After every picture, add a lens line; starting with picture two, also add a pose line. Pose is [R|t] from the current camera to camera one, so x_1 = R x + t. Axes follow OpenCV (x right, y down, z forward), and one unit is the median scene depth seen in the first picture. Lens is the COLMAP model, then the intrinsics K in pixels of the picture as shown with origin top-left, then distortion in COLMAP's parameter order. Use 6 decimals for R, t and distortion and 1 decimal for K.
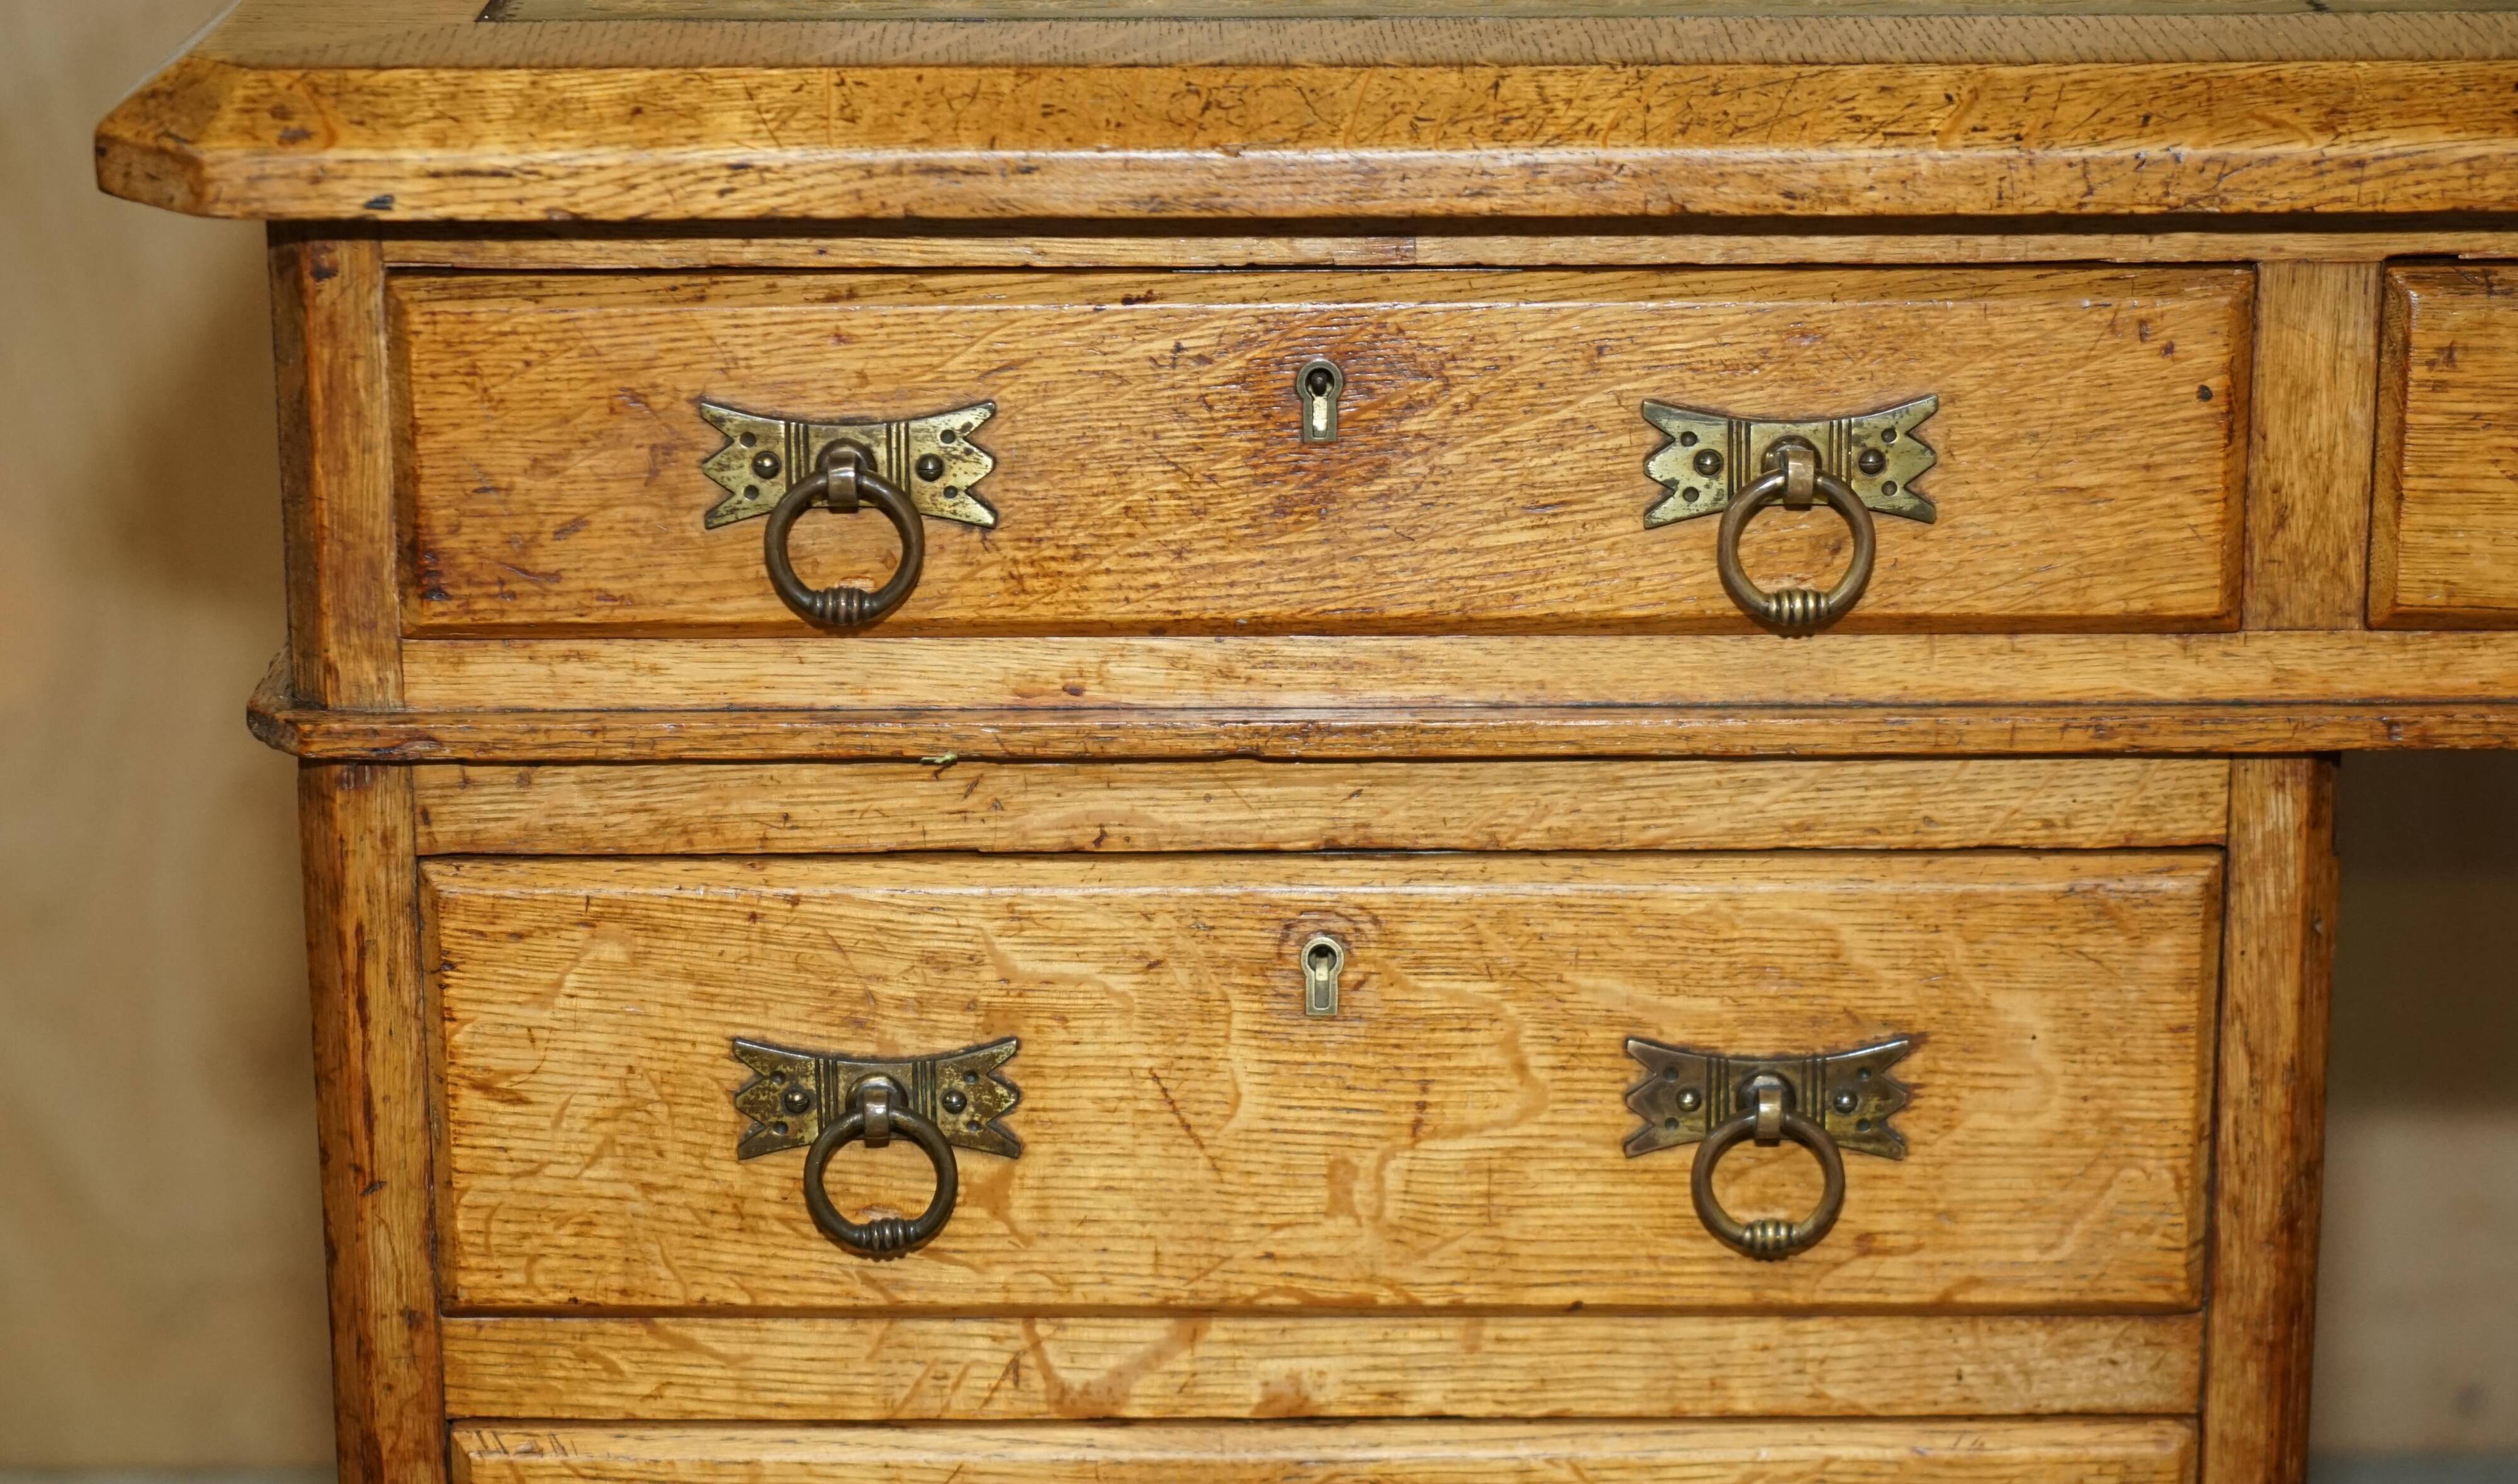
lens RADIAL K [[5484.7, 0, 1476.5], [0, 5484.7, 743.2], [0, 0, 1]] dist [-0.006802, -0.123228]
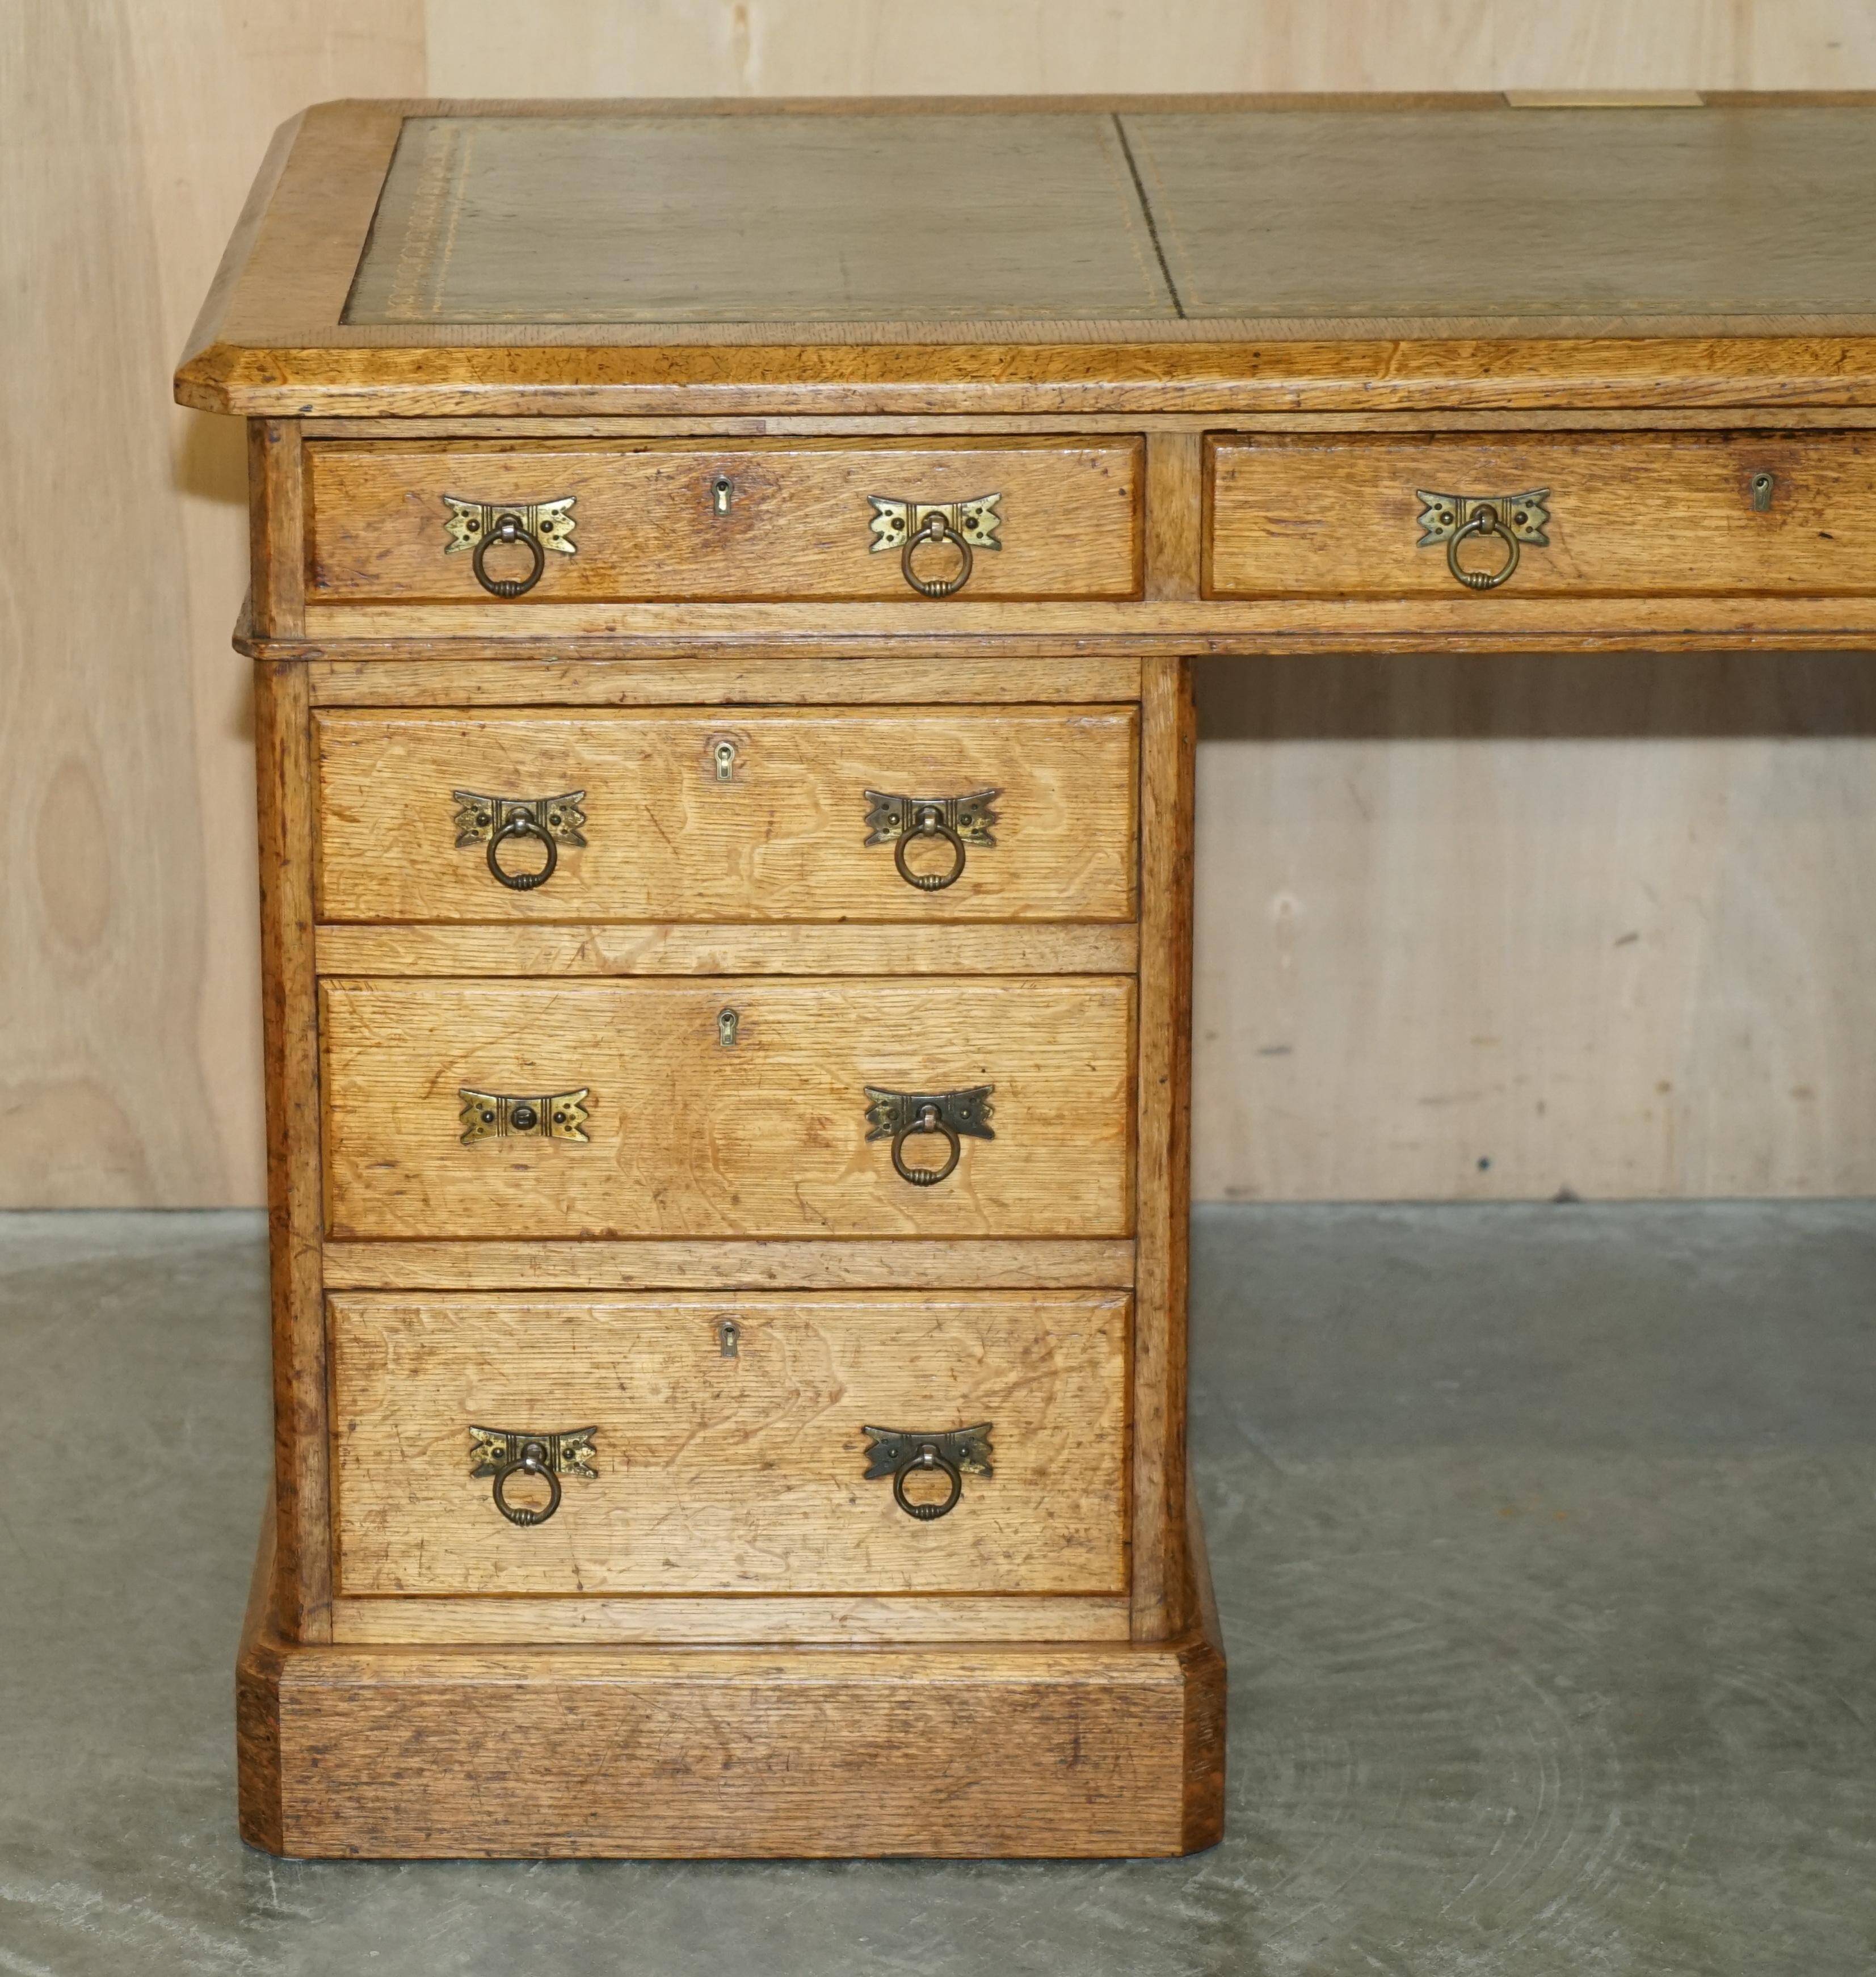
lens RADIAL K [[6329.7, 0, 818.5], [0, 6329.7, 978.3], [0, 0, 1]] dist [-0.088393, 1.478427]
pose [[0.999683, 0.000025, -0.025176, 0.073554], [0.000074, 0.999992, 0.003930, 0.120683], [0.025176, -0.003931, 0.999675, -1.534174]]
